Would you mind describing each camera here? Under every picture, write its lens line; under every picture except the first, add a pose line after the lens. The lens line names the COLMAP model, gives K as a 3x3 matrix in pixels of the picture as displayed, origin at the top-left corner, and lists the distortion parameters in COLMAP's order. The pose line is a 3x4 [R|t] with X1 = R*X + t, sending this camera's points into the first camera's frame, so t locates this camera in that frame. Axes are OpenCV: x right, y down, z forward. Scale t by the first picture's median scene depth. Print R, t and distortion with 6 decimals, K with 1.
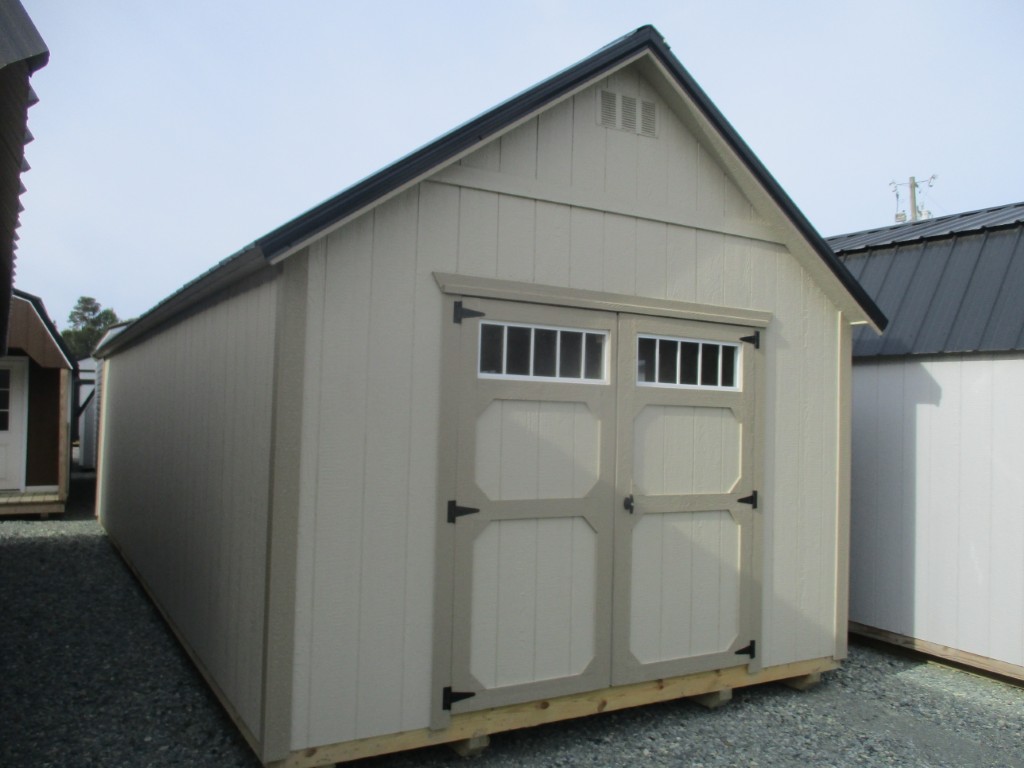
lens RADIAL K [[850.5, 0, 509.3], [0, 850.5, 382.7], [0, 0, 1]] dist [-0.029373, 0.015017]
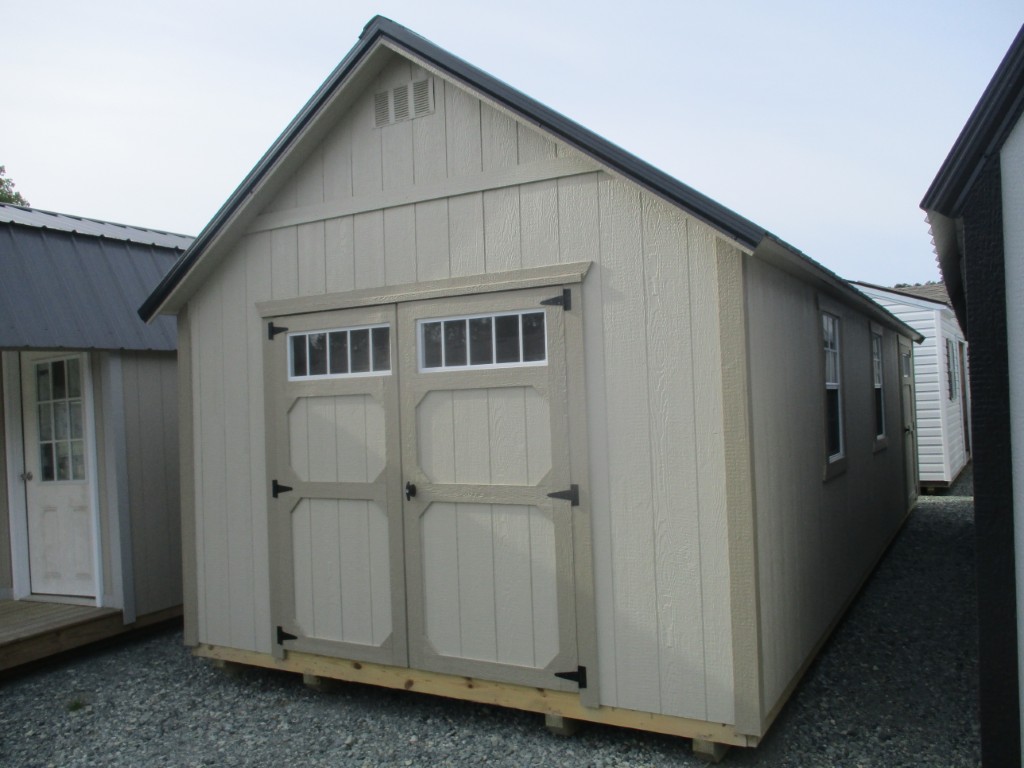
lens RADIAL K [[845.8, 0, 521.6], [0, 845.8, 384.6], [0, 0, 1]] dist [-0.033175, -0.000793]
pose [[0.511920, -0.064811, -0.856585, 1.074936], [0.084280, 0.996128, -0.025001, 0.053060], [0.854889, -0.059395, 0.515400, 0.602436]]
